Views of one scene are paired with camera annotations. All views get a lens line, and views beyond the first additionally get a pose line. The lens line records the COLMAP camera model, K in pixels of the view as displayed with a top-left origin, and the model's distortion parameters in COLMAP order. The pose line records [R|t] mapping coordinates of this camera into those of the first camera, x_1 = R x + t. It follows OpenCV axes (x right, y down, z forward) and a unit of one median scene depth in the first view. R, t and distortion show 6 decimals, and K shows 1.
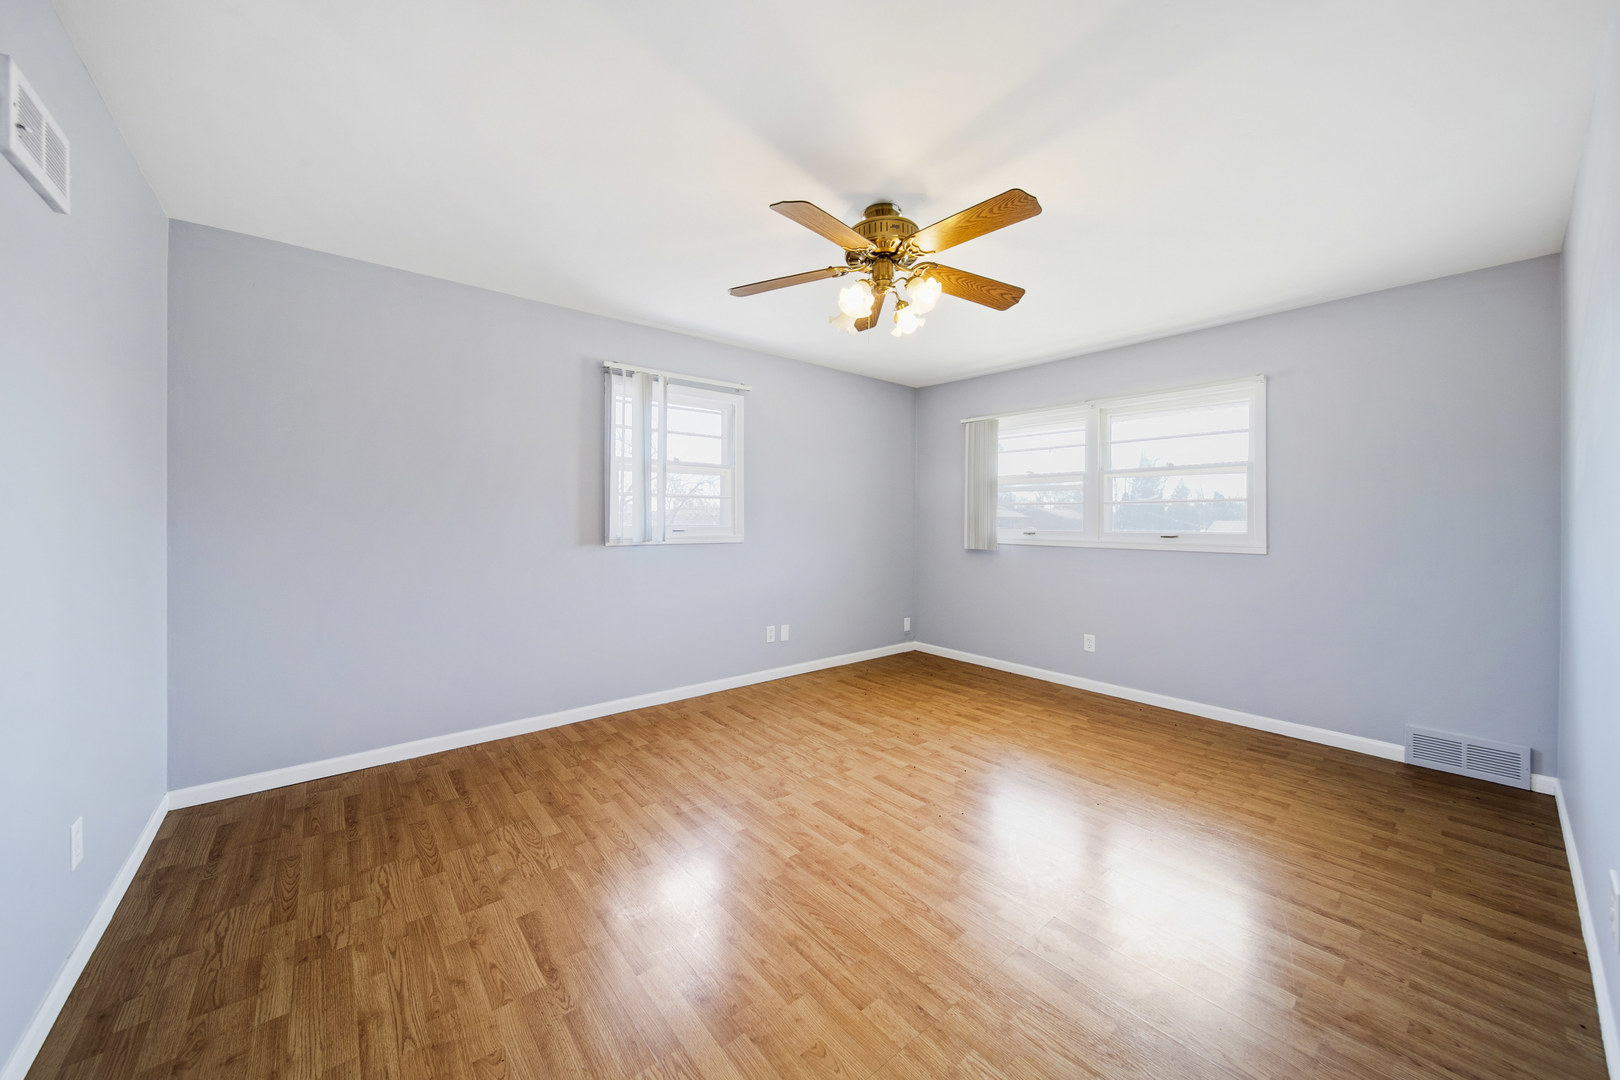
lens RADIAL K [[574.8, 0, 797.3], [0, 574.8, 524.1], [0, 0, 1]] dist [-0.000152, -0.000411]
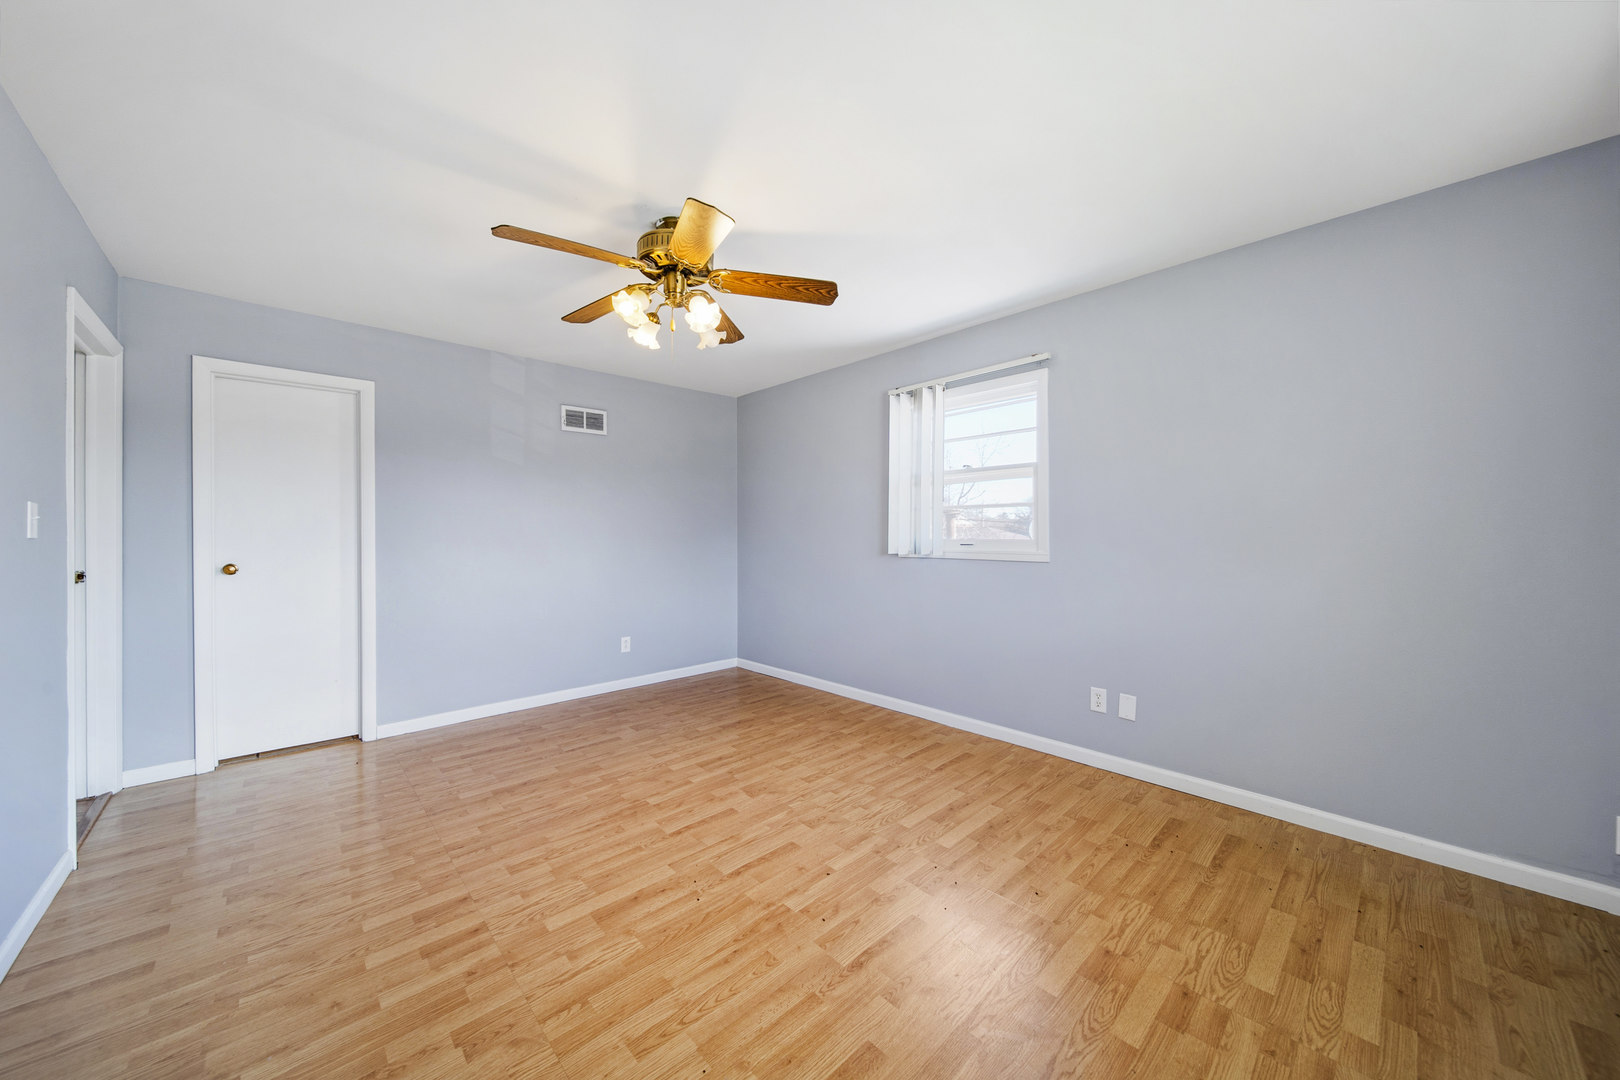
lens RADIAL K [[565.0, 0, 802.6], [0, 565.0, 533.6], [0, 0, 1]] dist [-0.000116, -0.001347]
pose [[0.061476, -0.007759, -0.998078, 0.767527], [-0.004151, 0.999959, -0.008030, 0.002242], [0.998100, 0.004637, 0.061441, 0.778158]]
